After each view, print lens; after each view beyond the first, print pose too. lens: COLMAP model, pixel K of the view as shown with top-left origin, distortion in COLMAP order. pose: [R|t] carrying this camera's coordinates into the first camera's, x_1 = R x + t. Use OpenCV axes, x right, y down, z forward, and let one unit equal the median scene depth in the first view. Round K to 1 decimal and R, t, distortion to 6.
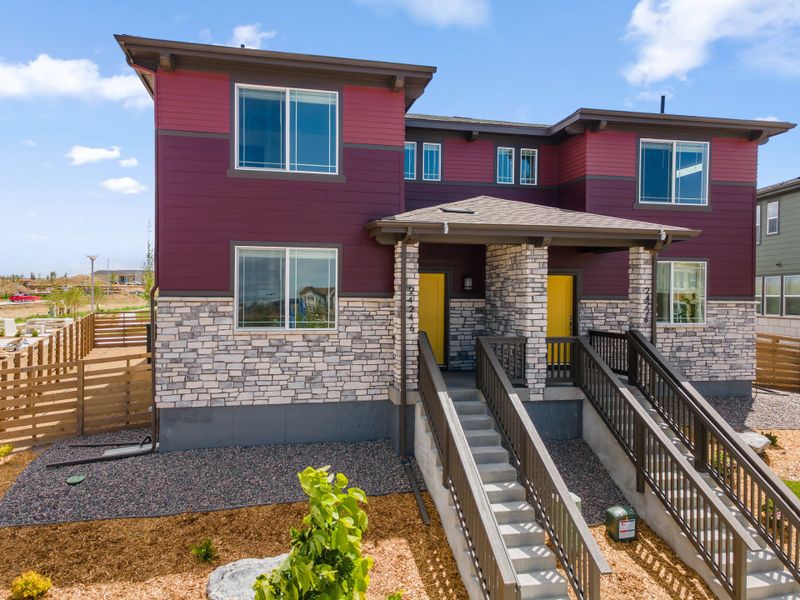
lens RADIAL K [[580.1, 0, 399.7], [0, 580.1, 309.8], [0, 0, 1]] dist [0.047683, 0.005904]
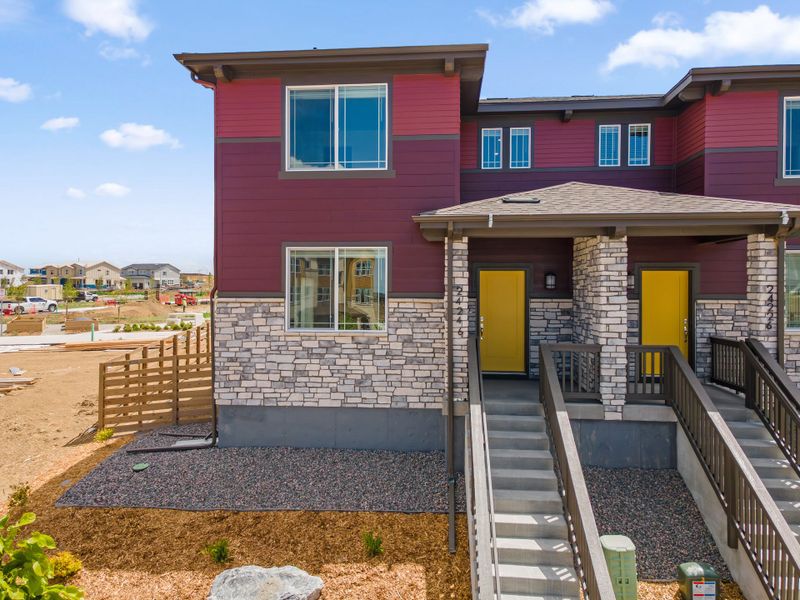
lens RADIAL K [[585.0, 0, 400.0], [0, 585.0, 300.0], [0, 0, 1]] dist [0.031816, 0.038870]
pose [[0.954037, 0.000899, -0.299688, 0.202915], [-0.003784, 0.999952, -0.009046, -0.009780], [0.299666, 0.009764, 0.953994, 0.092333]]
